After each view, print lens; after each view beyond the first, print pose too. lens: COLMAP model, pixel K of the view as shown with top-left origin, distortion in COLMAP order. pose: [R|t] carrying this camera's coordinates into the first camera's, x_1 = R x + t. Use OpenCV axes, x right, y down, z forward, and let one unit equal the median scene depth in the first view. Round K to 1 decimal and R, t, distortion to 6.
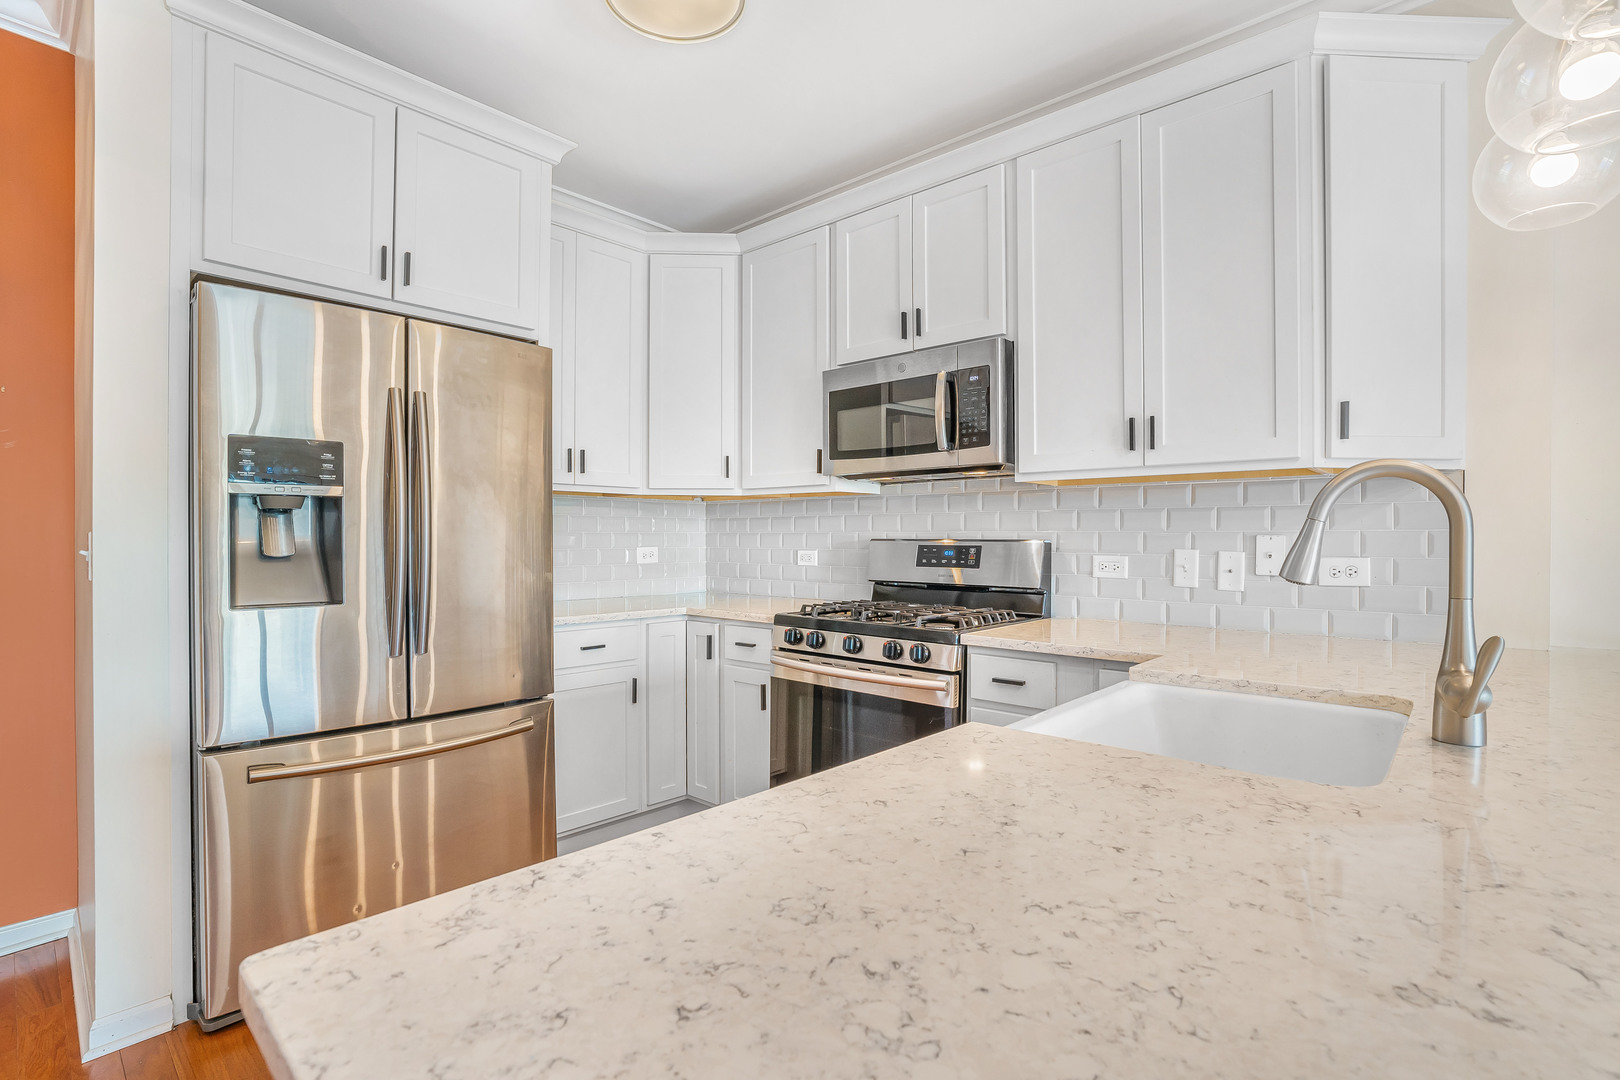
lens RADIAL K [[770.6, 0, 813.3], [0, 770.6, 533.1], [0, 0, 1]] dist [-0.045048, 0.014928]
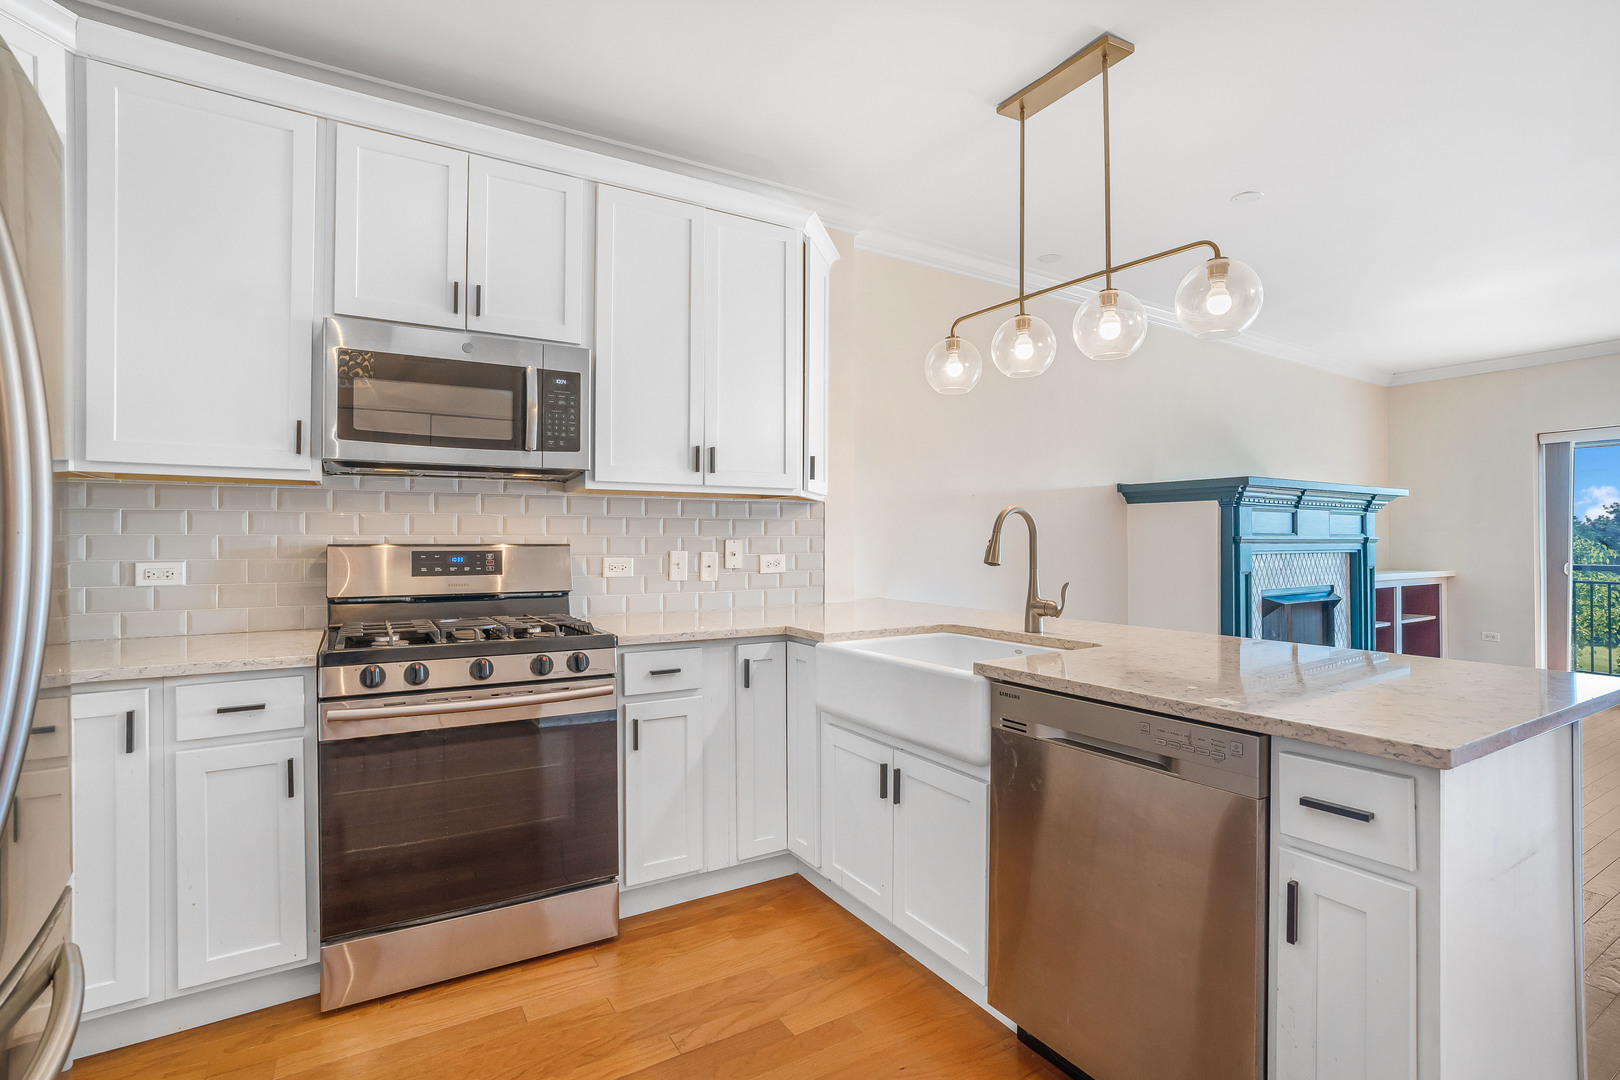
lens RADIAL K [[770.6, 0, 806.2], [0, 770.6, 532.9], [0, 0, 1]] dist [-0.045048, 0.014928]
pose [[0.287577, 0.006935, 0.957732, -0.623336], [-0.003979, 0.999974, -0.006047, -0.001497], [-0.957749, -0.002072, 0.287597, 0.396973]]
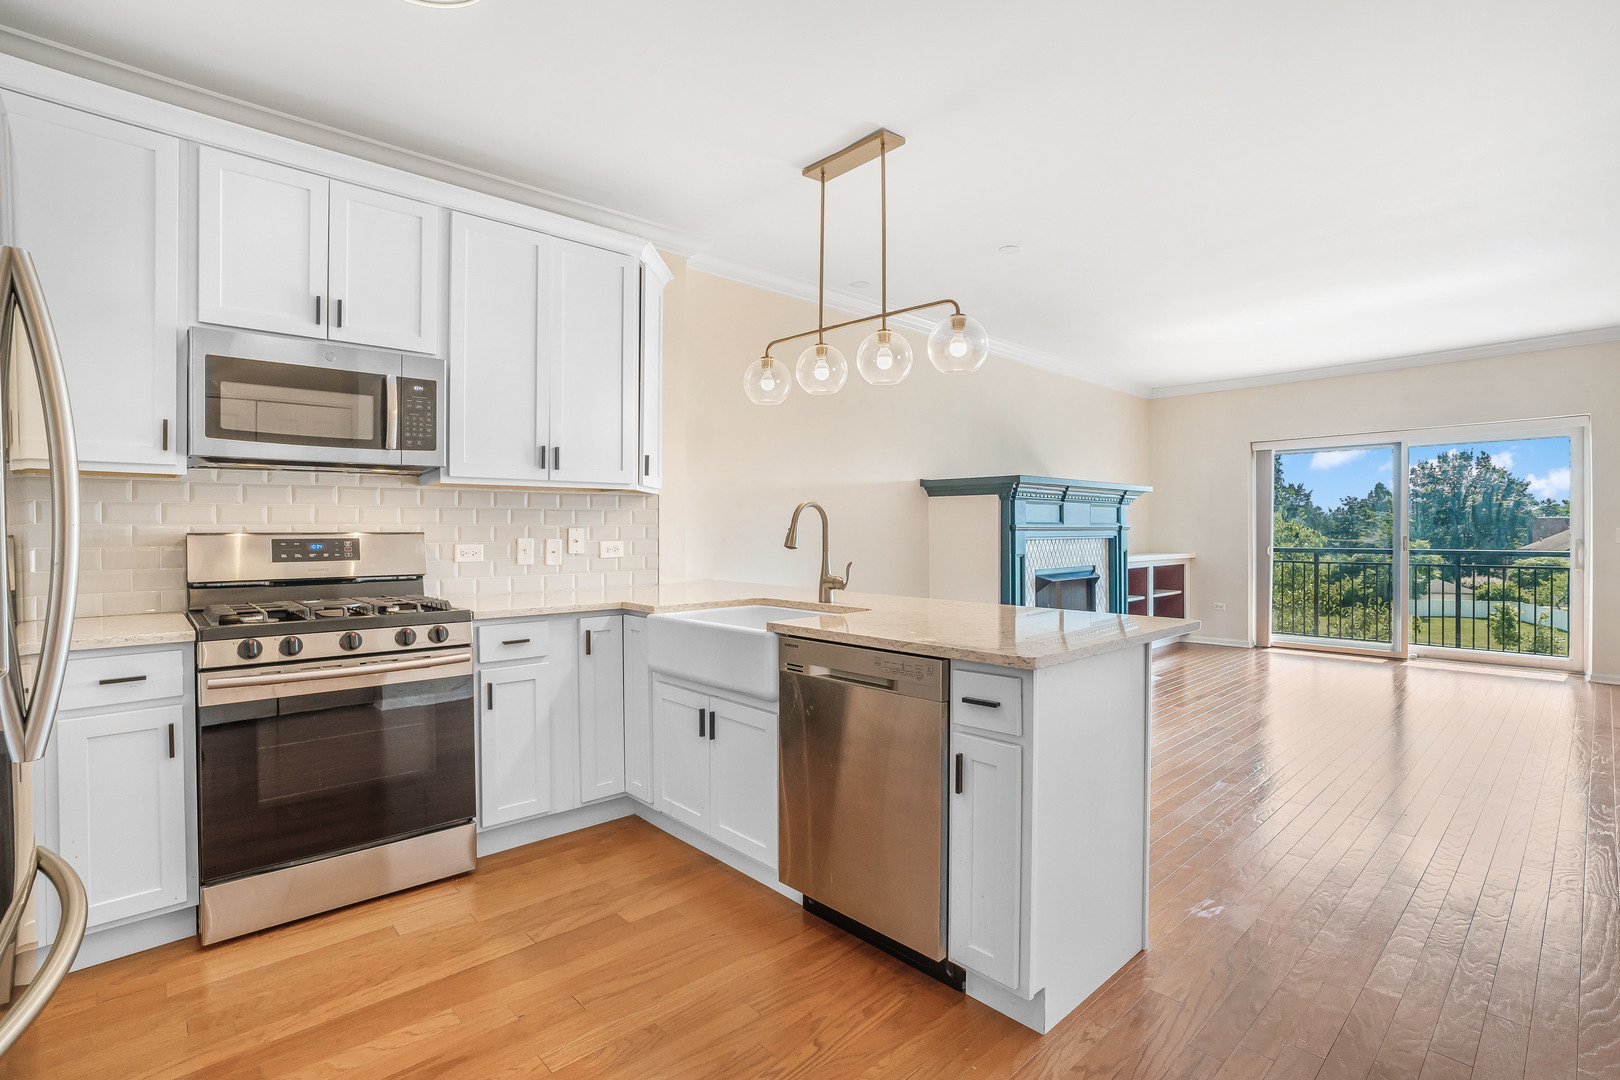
lens RADIAL K [[770.6, 0, 809.7], [0, 770.6, 529.2], [0, 0, 1]] dist [-0.045048, 0.014928]
pose [[0.088726, -0.004020, 0.996048, -0.815639], [-0.003927, 0.999983, 0.004386, -0.003294], [-0.996048, -0.004300, 0.088709, 0.321021]]
